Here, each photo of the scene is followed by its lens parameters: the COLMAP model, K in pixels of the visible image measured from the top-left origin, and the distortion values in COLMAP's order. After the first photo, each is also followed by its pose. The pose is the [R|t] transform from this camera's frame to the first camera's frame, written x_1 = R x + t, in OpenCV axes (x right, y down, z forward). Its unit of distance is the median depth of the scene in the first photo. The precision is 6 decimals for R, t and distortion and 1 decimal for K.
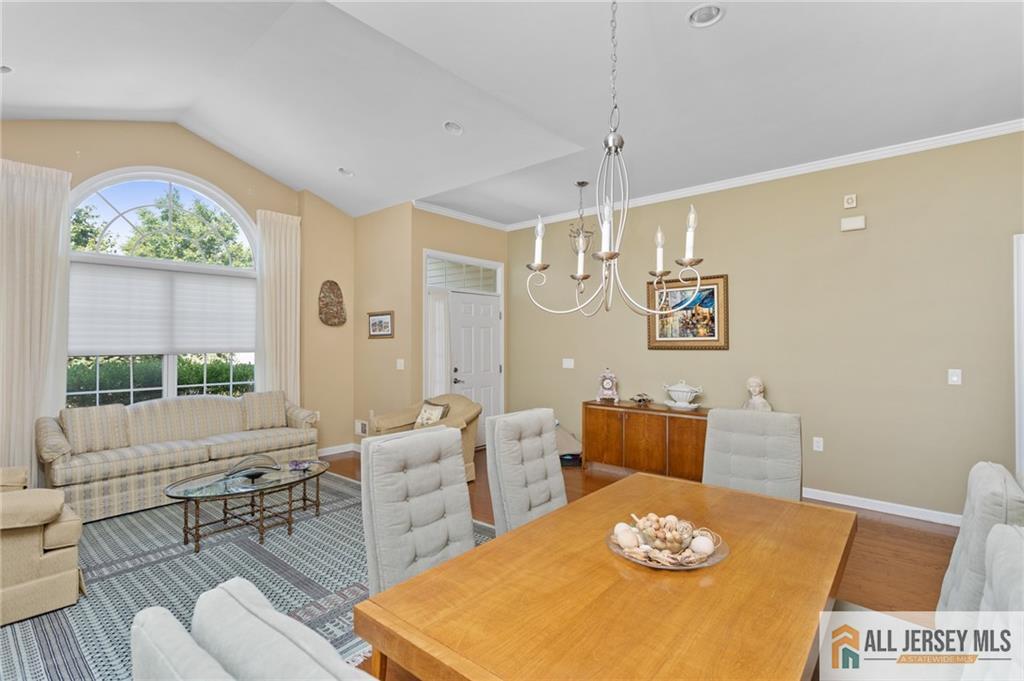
lens RADIAL K [[482.0, 0, 512.0], [0, 482.0, 340.5], [0, 0, 1]] dist [0.003583, 0.000991]
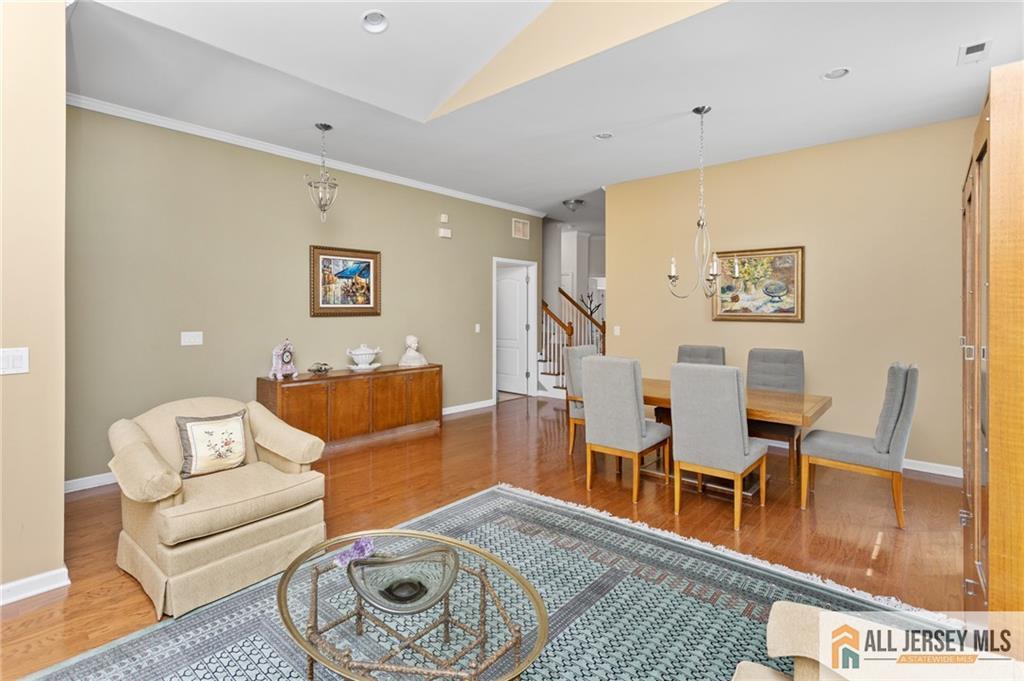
lens RADIAL K [[489.8, 0, 508.2], [0, 489.8, 318.0], [0, 0, 1]] dist [0.003841, 0.000662]
pose [[0.009116, -0.016255, 0.999826, -0.720571], [-0.008637, 0.999829, 0.016333, 0.002518], [-0.999921, -0.008784, 0.008974, 0.643418]]
